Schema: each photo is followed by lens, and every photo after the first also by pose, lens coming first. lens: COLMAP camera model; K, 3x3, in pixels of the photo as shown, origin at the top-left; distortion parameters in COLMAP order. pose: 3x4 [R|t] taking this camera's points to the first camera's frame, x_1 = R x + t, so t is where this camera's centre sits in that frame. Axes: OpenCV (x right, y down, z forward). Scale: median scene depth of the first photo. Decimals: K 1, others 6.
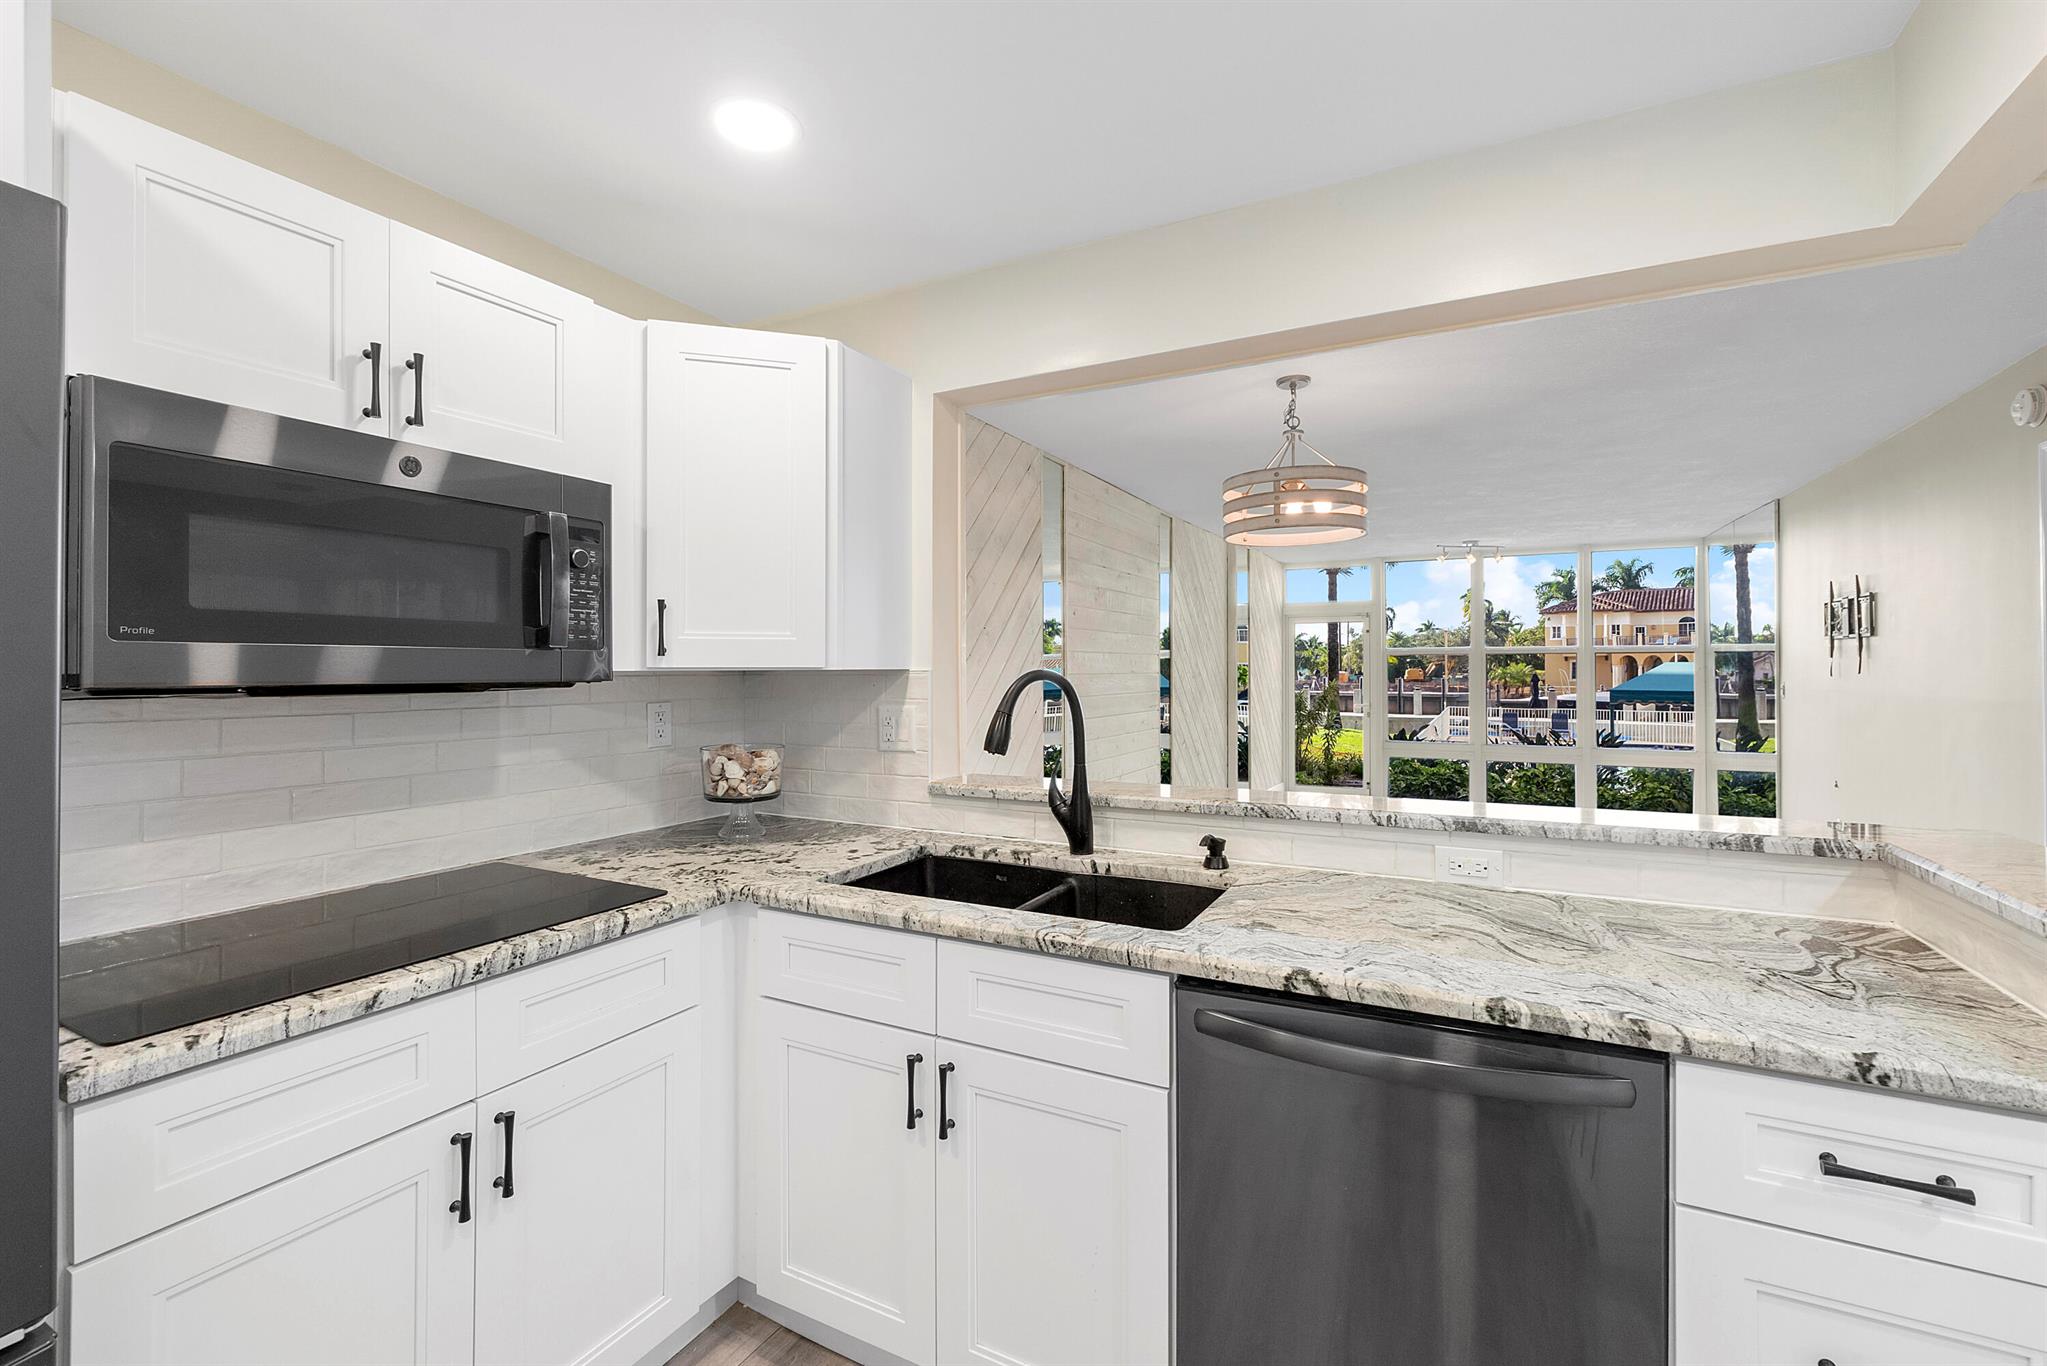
lens RADIAL K [[871.1, 0, 1029.4], [0, 871.1, 662.8], [0, 0, 1]] dist [-0.008889, 0.000196]
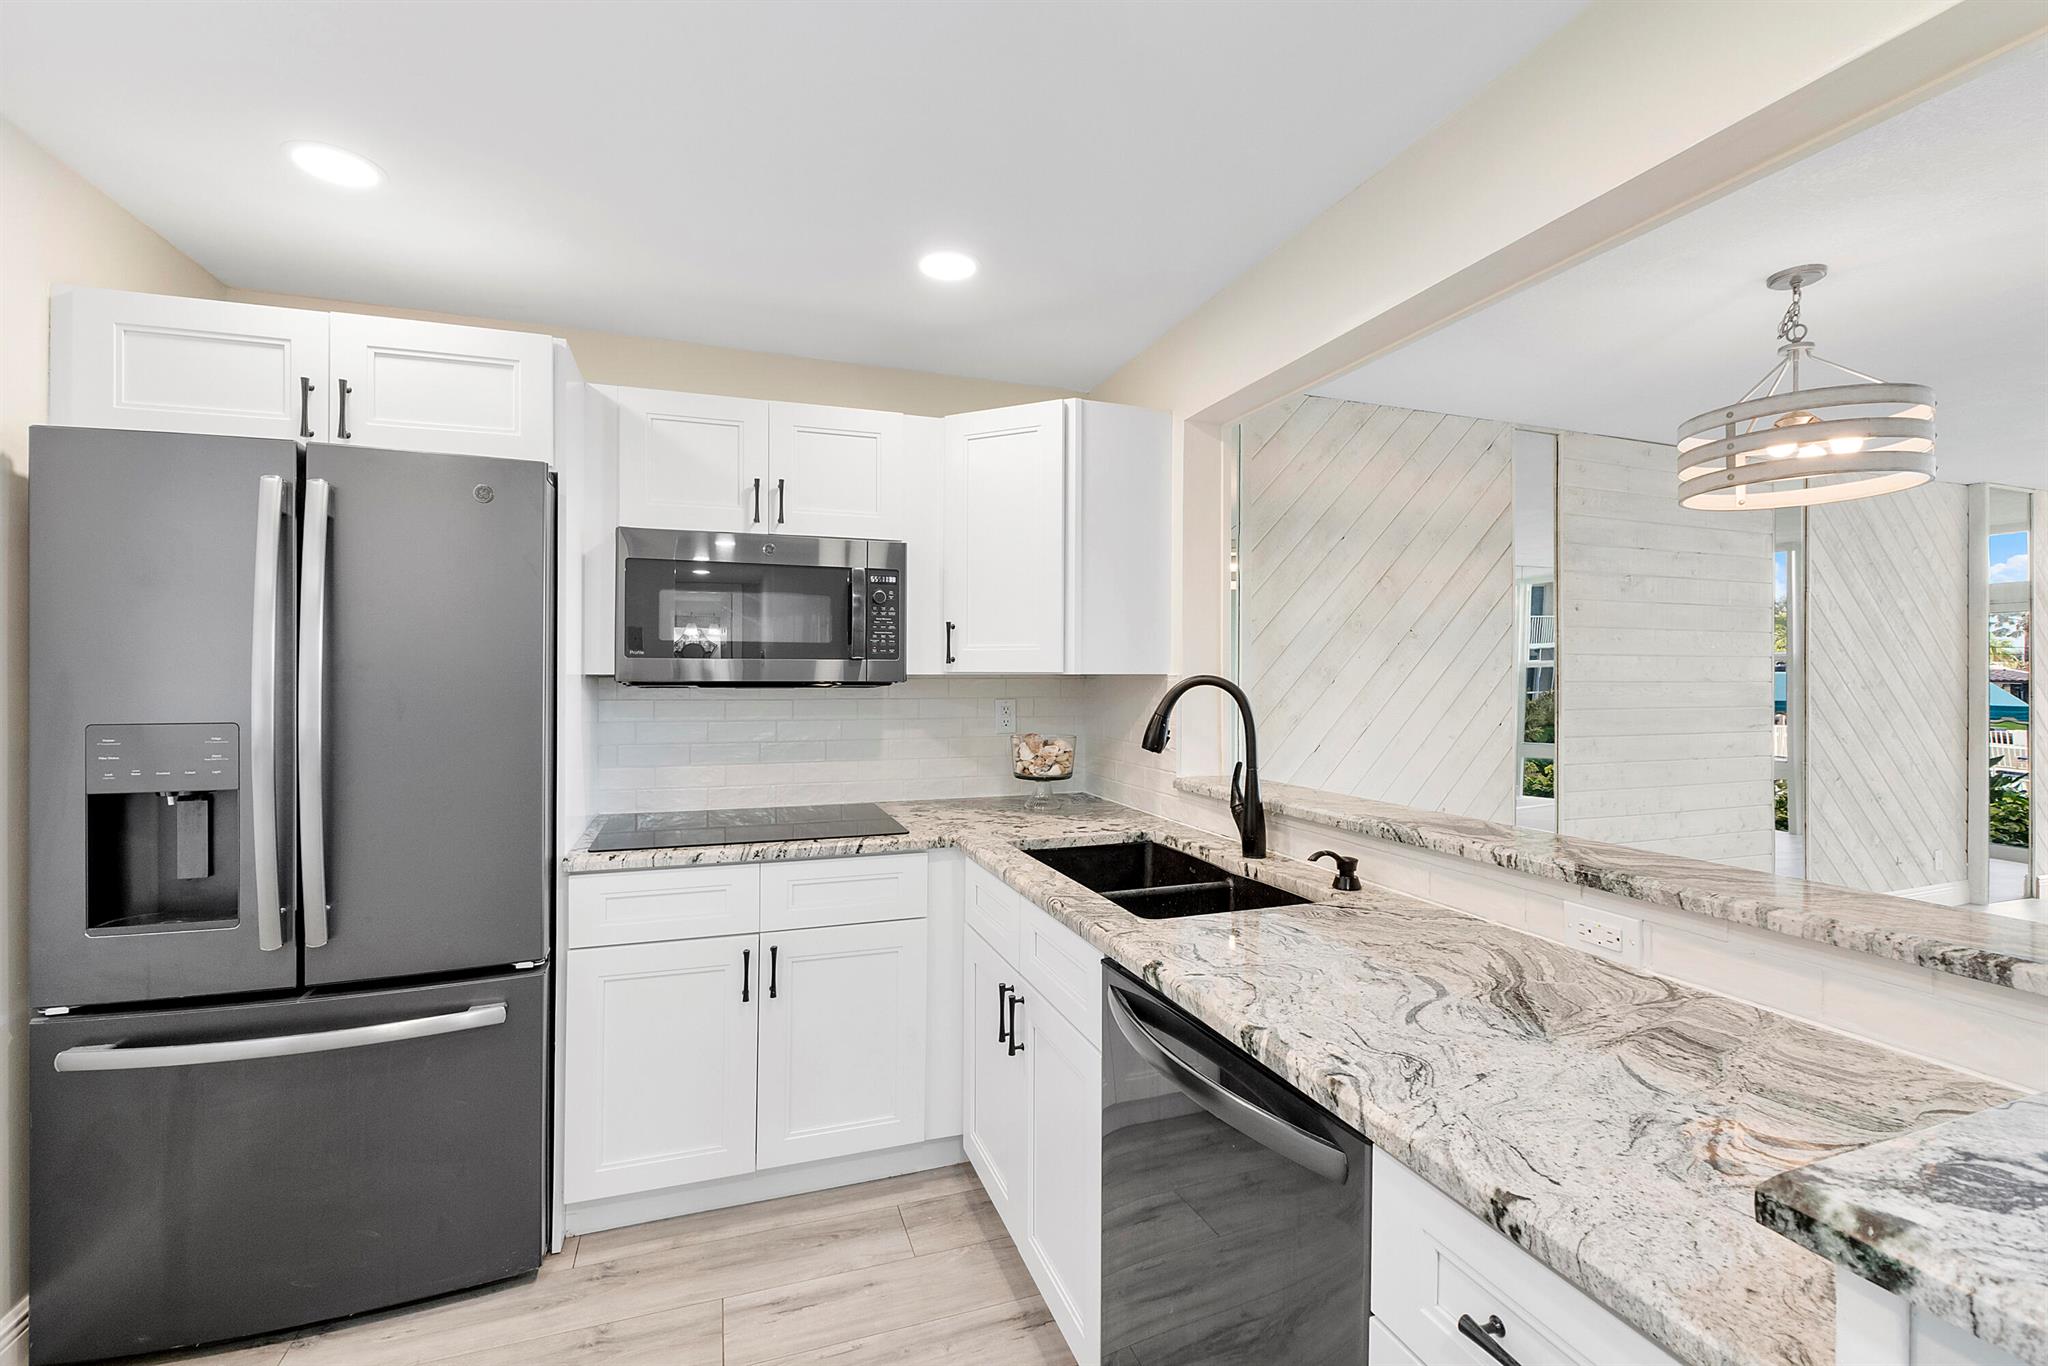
lens RADIAL K [[869.5, 0, 1026.3], [0, 869.5, 670.7], [0, 0, 1]] dist [-0.007197, -0.000407]
pose [[0.736766, 0.001179, -0.676146, 0.559213], [0.000264, 0.999998, 0.002032, 0.000661], [0.676147, -0.001675, 0.736764, 0.081885]]
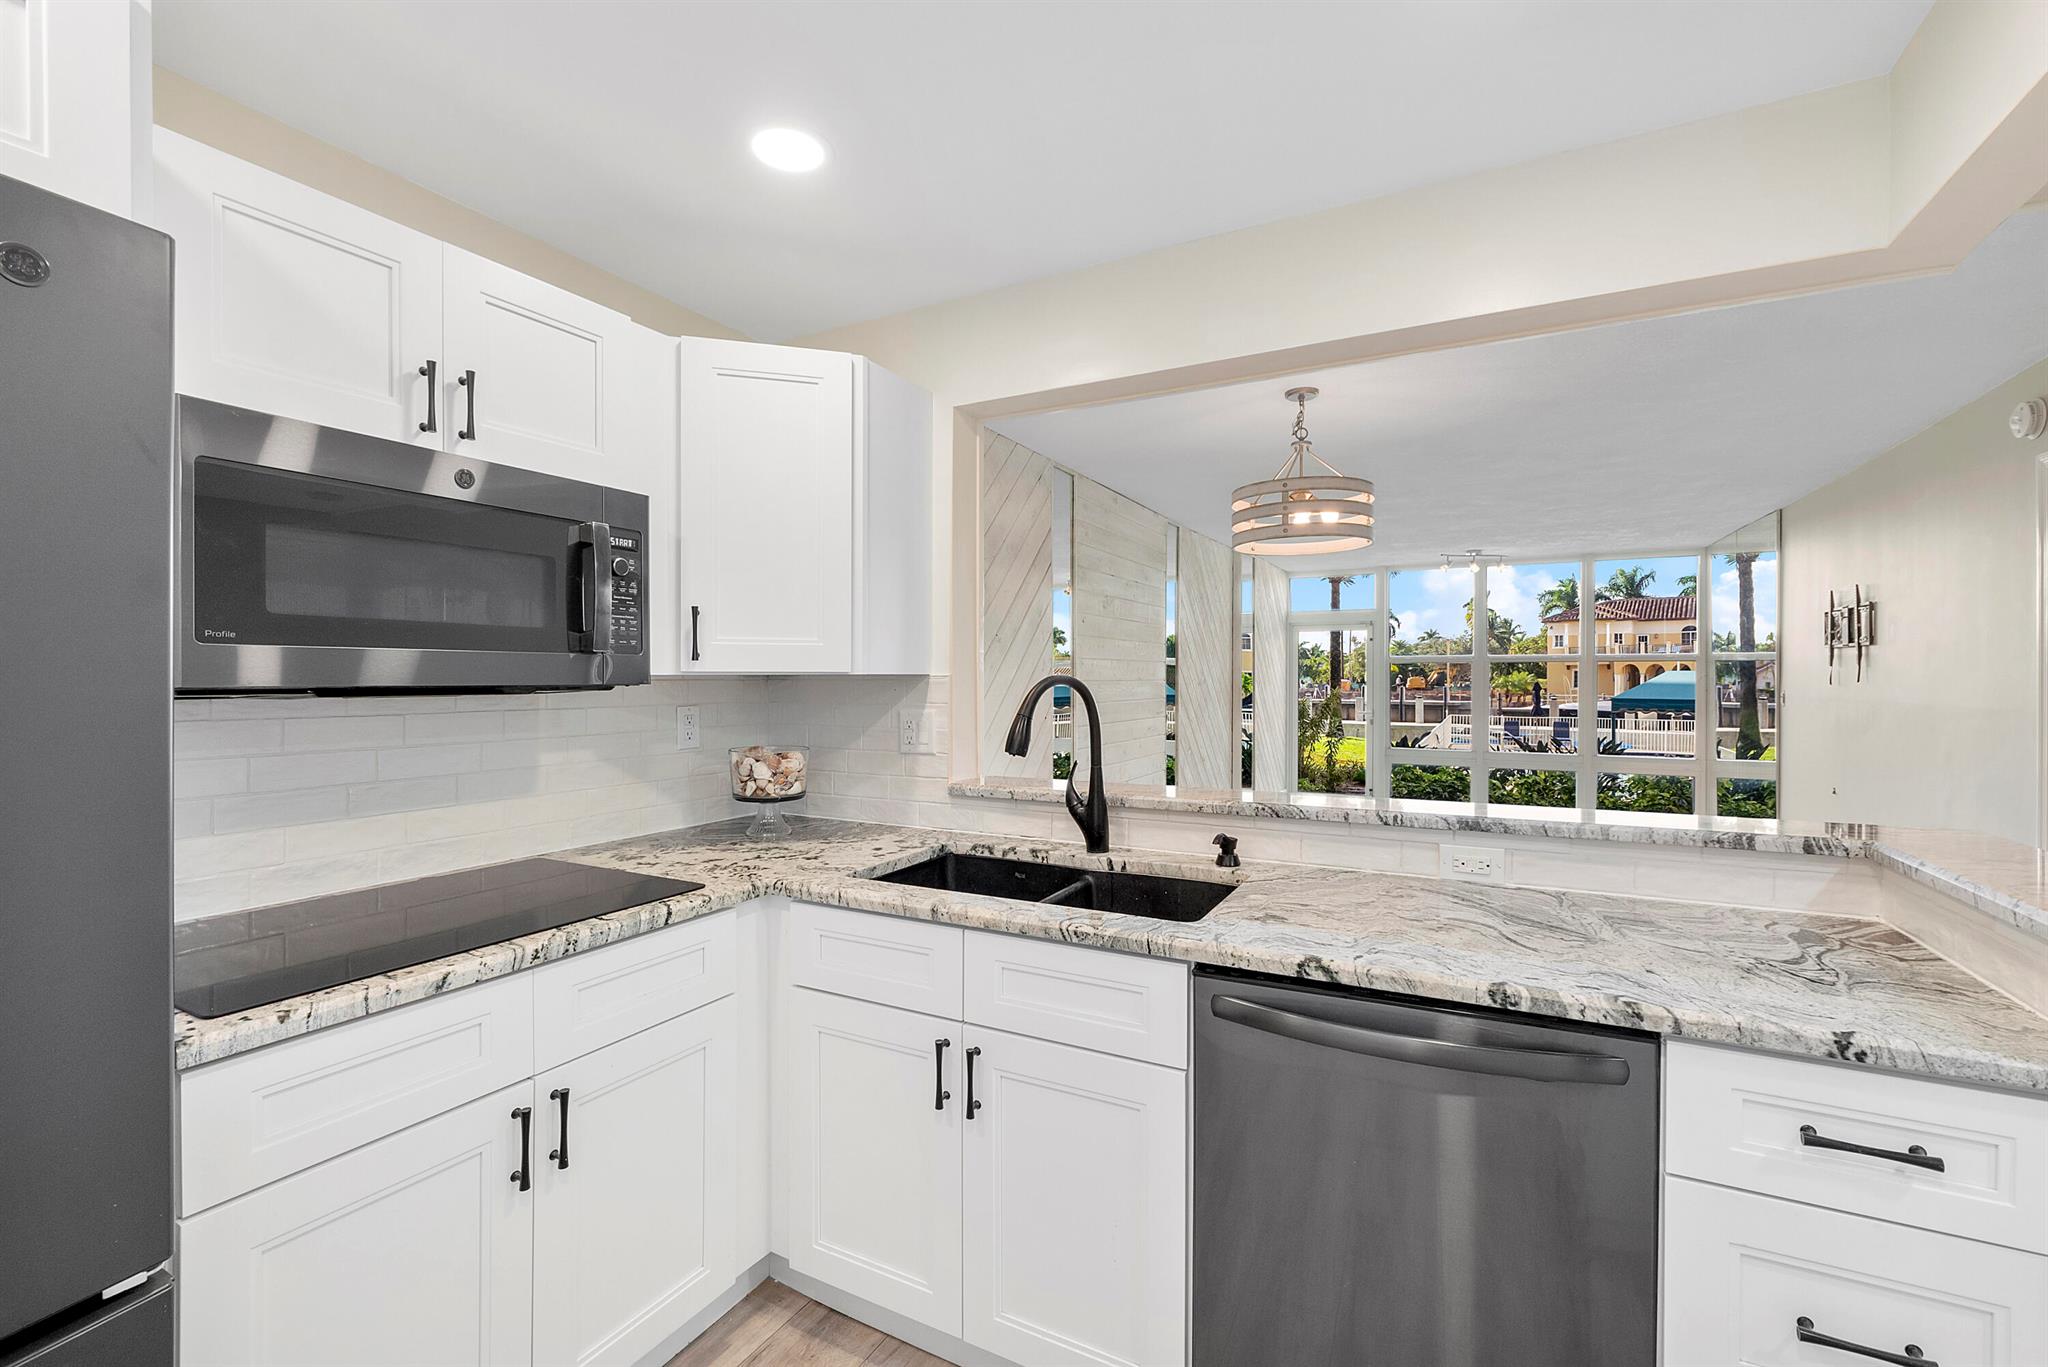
lens RADIAL K [[866.6, 0, 1027.3], [0, 866.6, 679.6], [0, 0, 1]] dist [-0.008488, 0.000049]
pose [[0.999980, 0.002446, -0.005831, -0.018963], [-0.002384, 0.999940, 0.010667, 0.002908], [0.005857, -0.010653, 0.999926, -0.032333]]
